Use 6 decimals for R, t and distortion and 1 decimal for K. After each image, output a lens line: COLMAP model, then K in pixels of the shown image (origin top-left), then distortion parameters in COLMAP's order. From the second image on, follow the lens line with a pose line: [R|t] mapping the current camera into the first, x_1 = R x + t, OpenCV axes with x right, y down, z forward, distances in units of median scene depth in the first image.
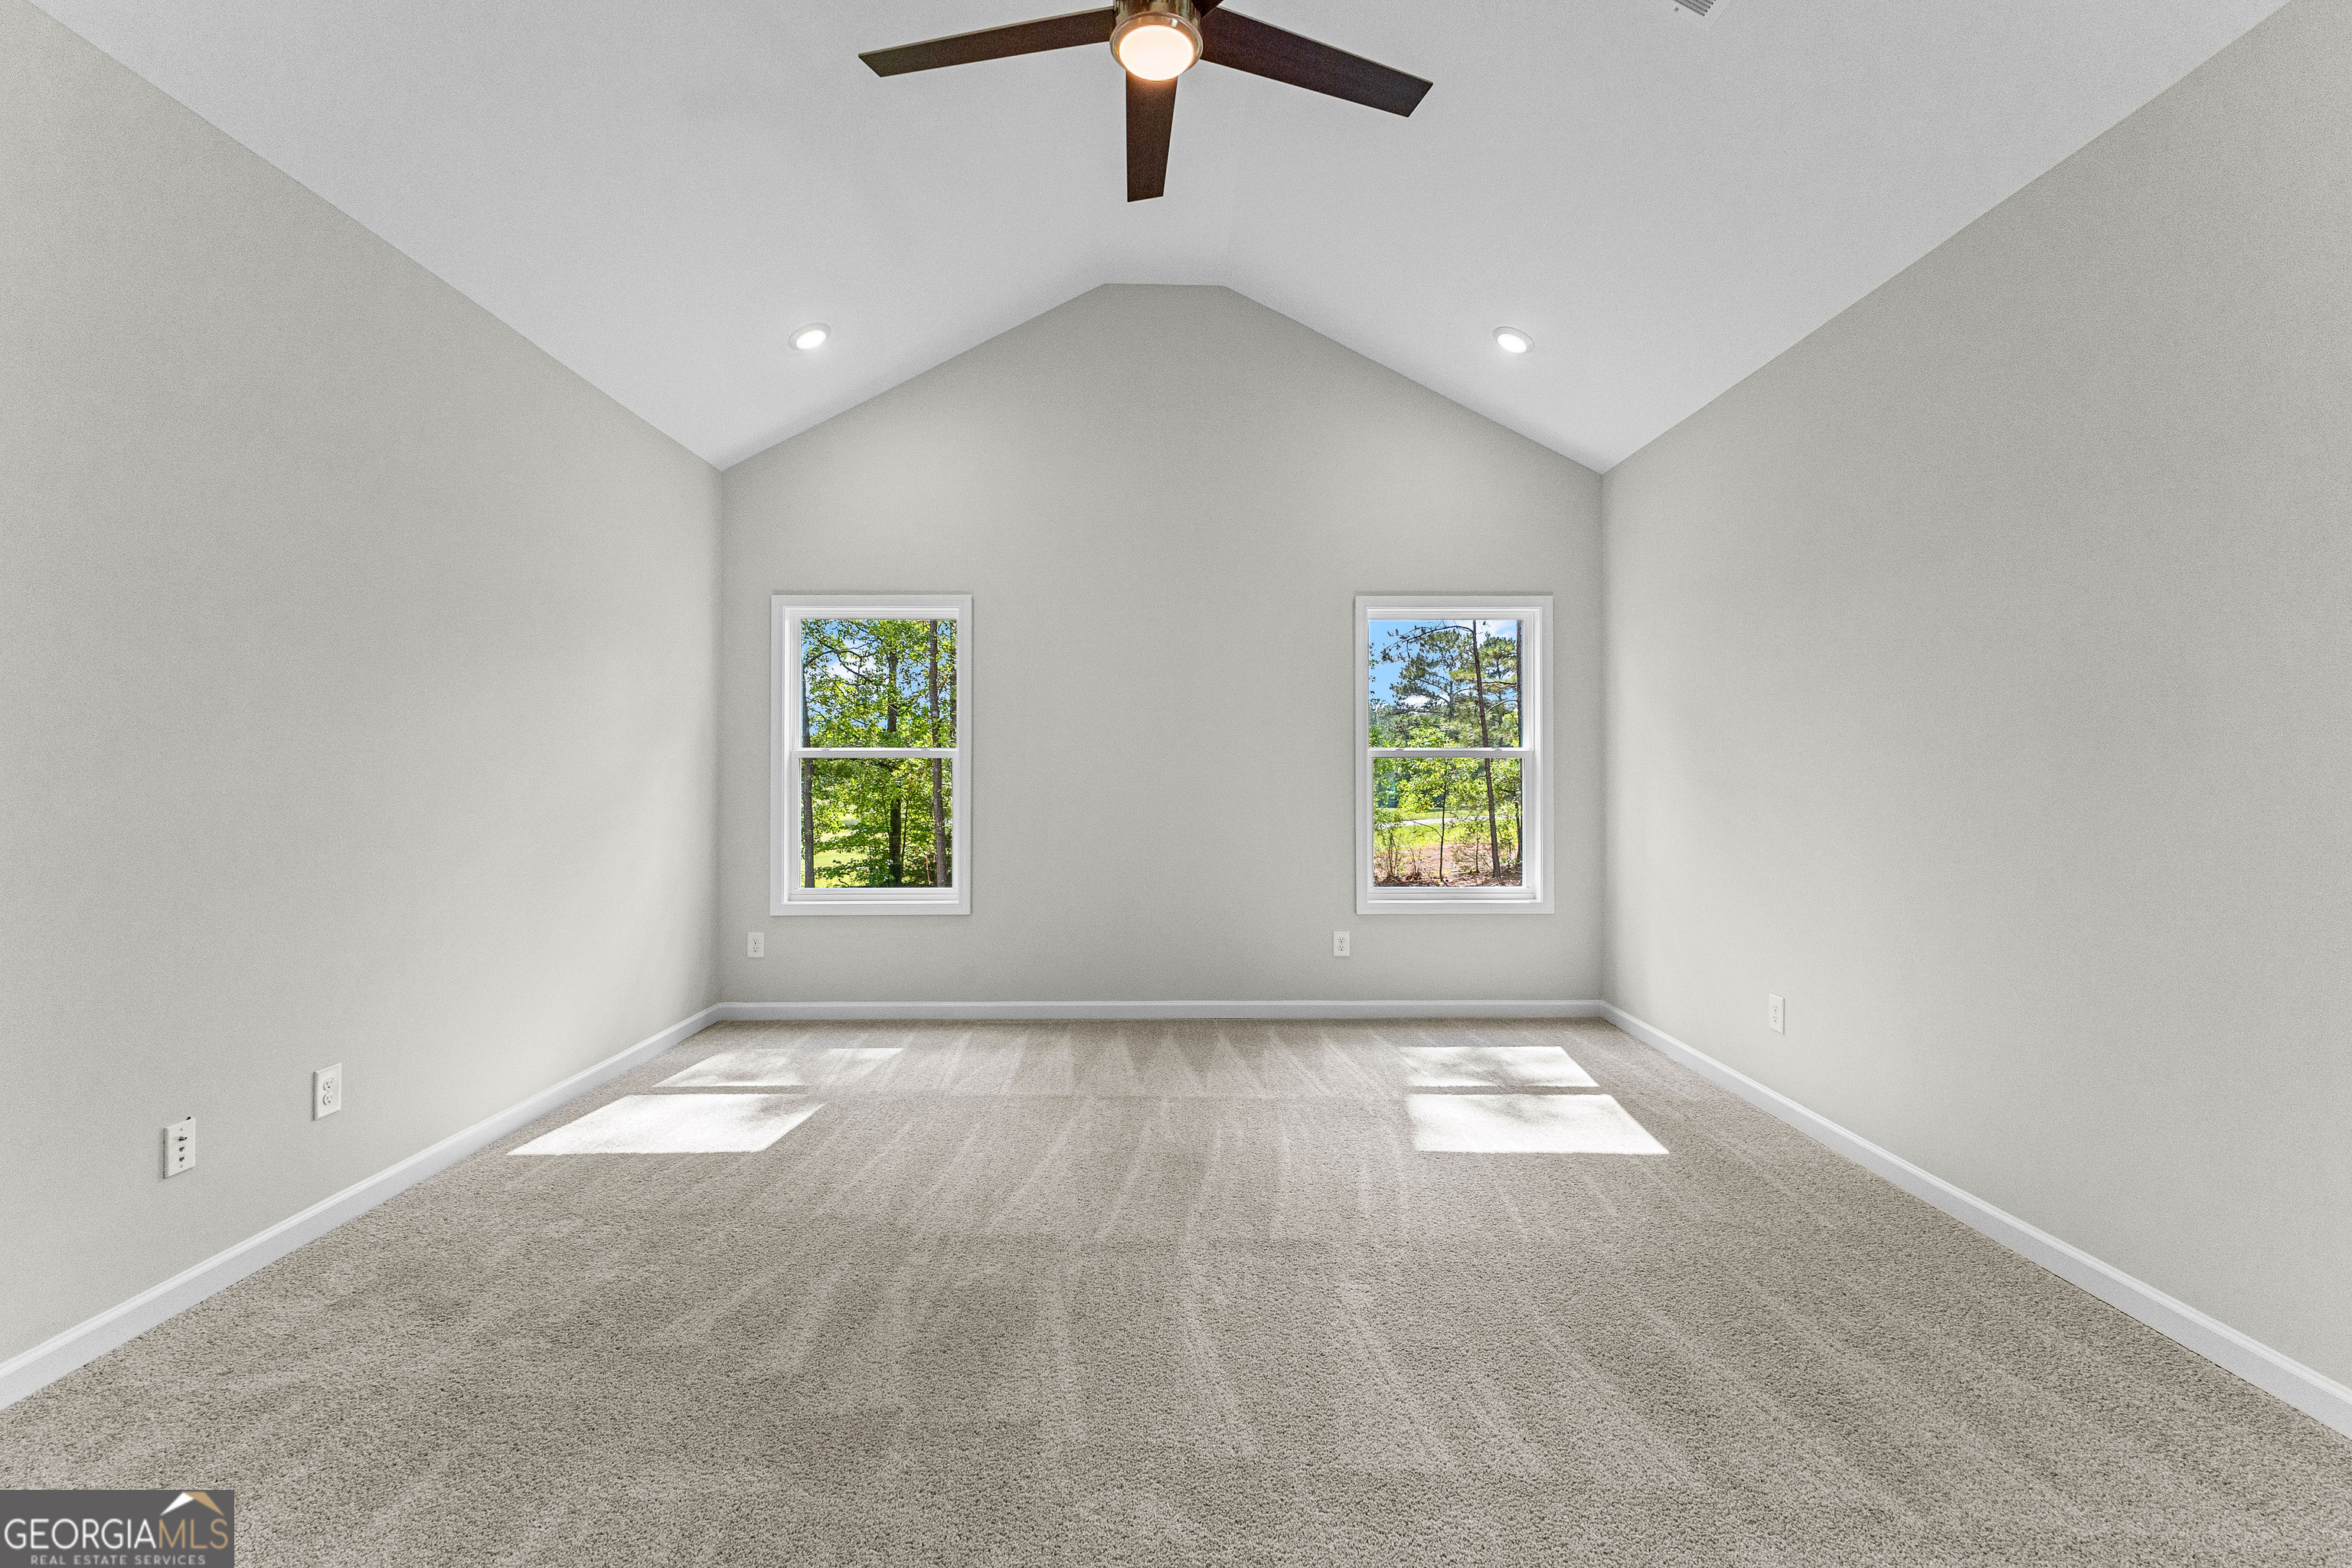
lens RADIAL K [[1012.9, 0, 1183.1], [0, 1012.9, 768.5], [0, 0, 1]] dist [0.012625, -0.007595]
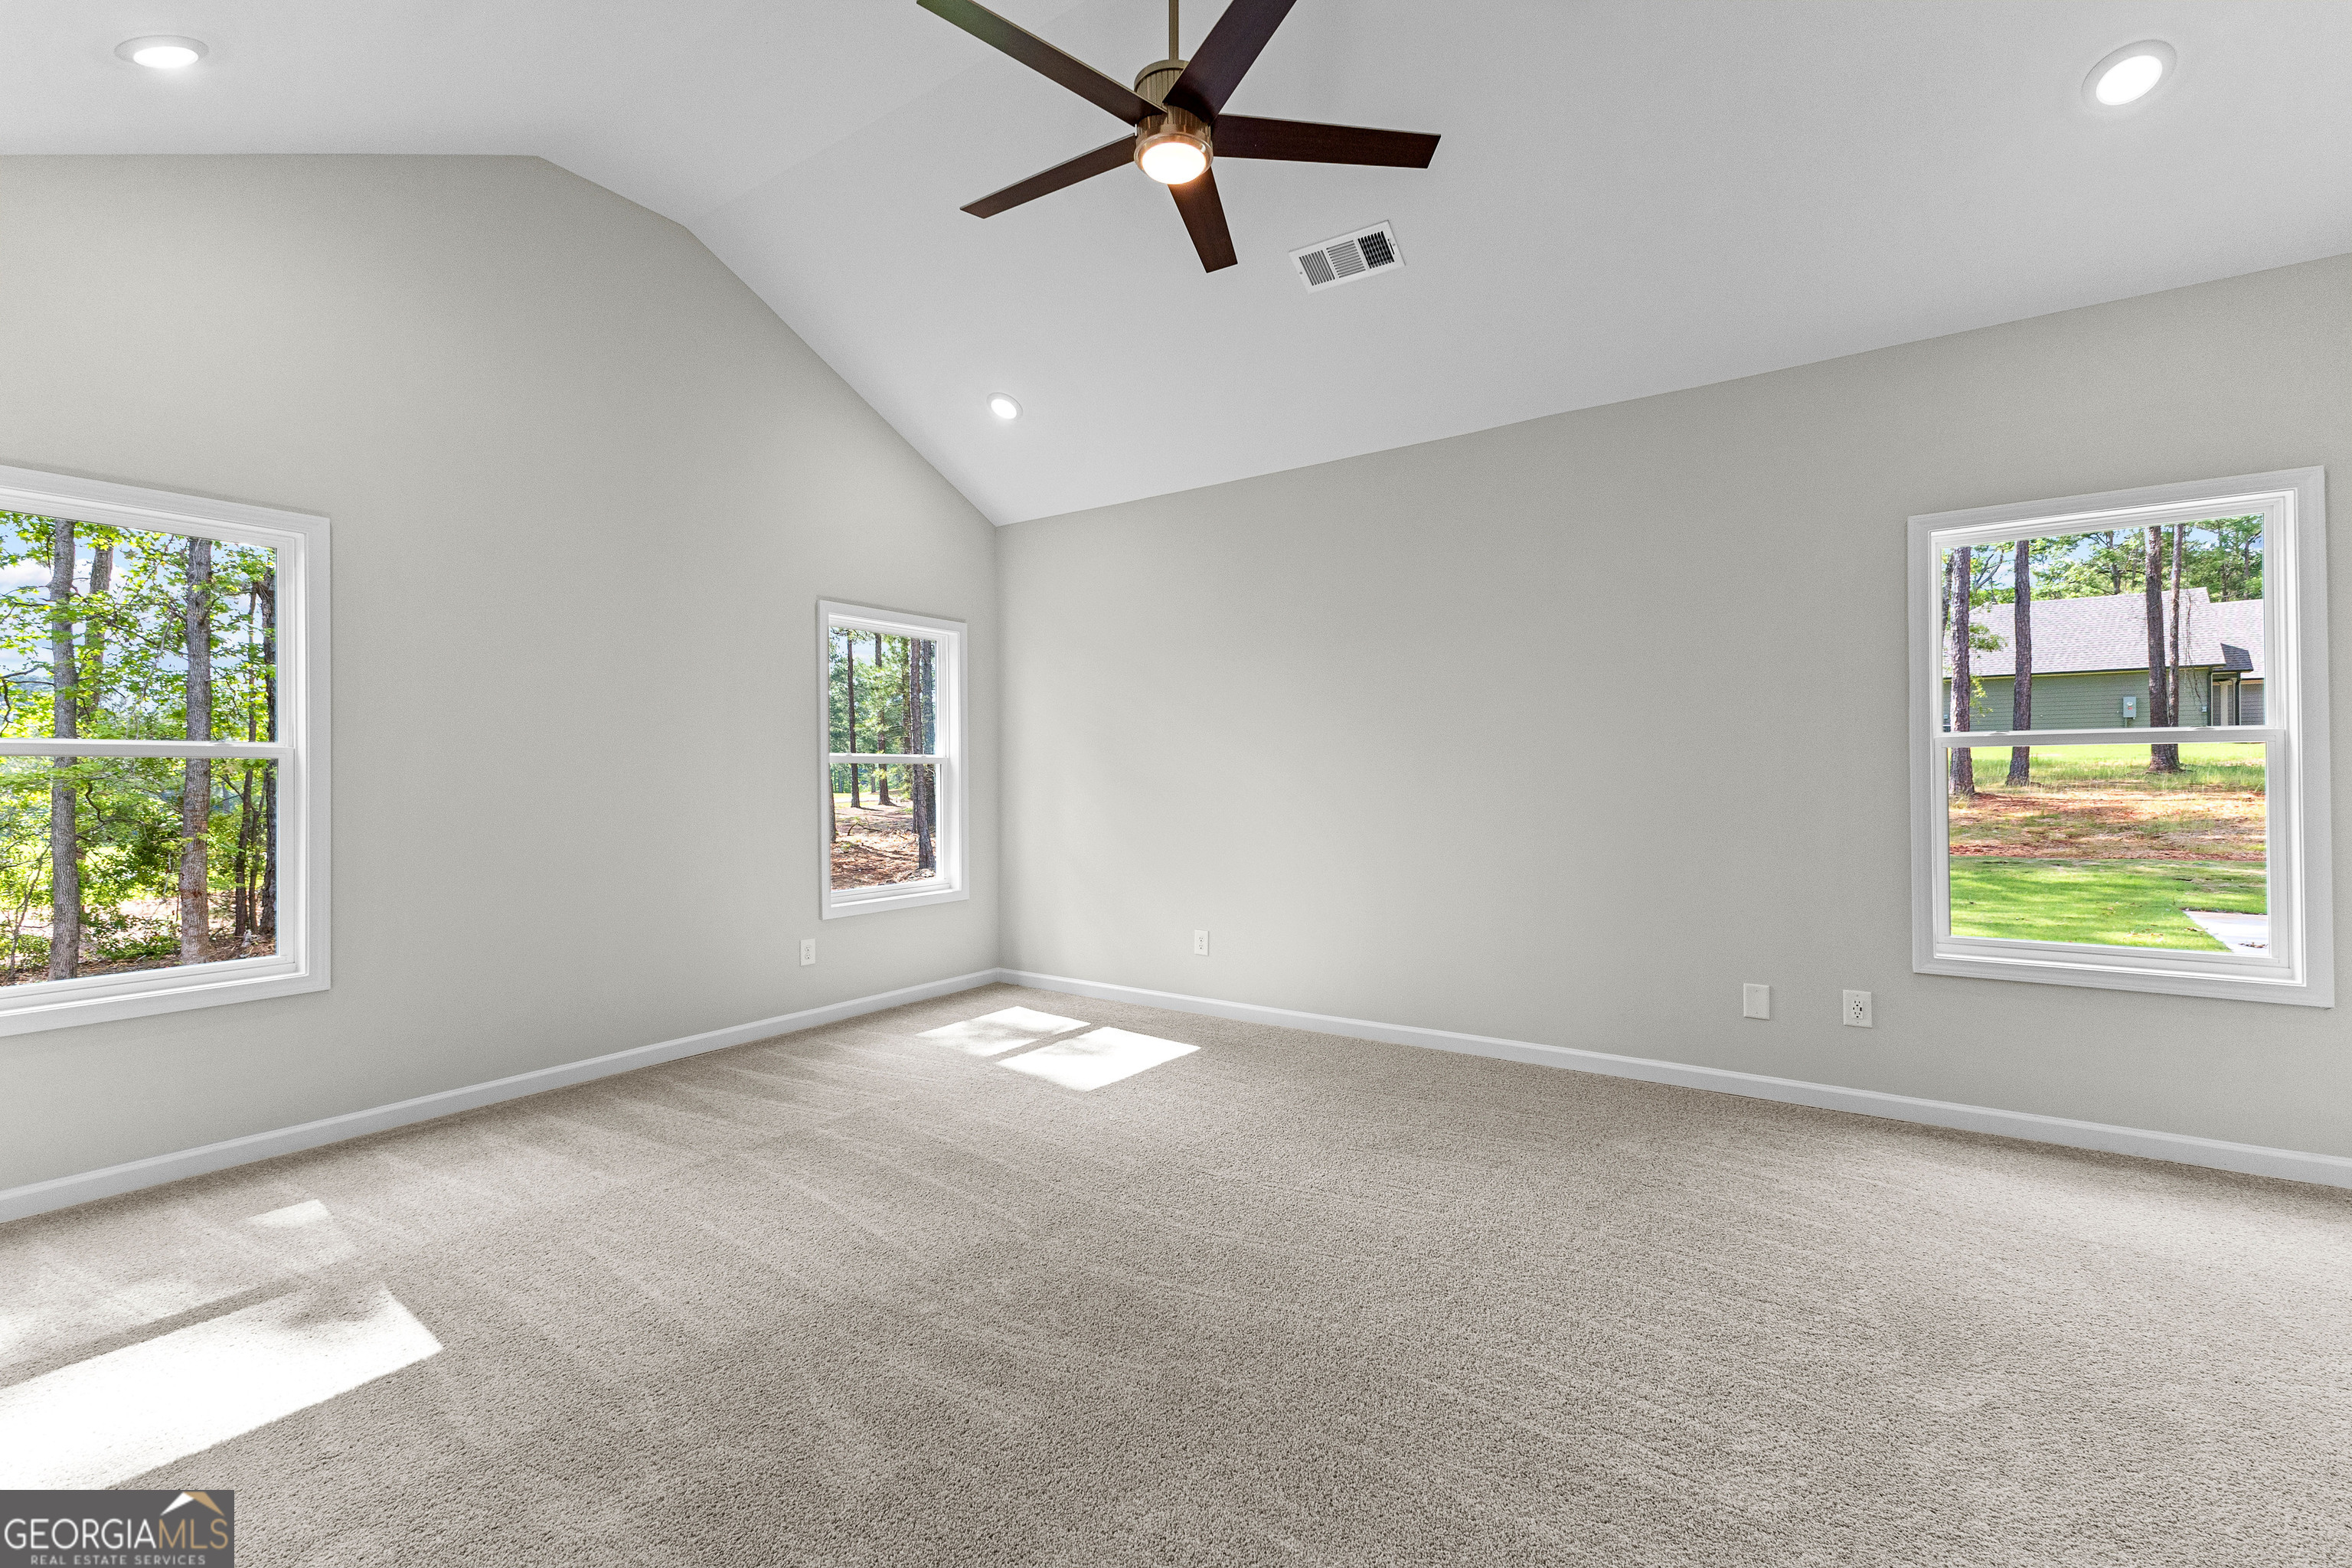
lens RADIAL K [[1012.9, 0, 1183.1], [0, 1012.9, 768.5], [0, 0, 1]] dist [0.012625, -0.007595]
pose [[0.562443, 0.005078, 0.826821, -0.636512], [-0.002709, 0.999987, -0.004298, -0.002649], [-0.826832, 0.000177, 0.562449, 0.205820]]
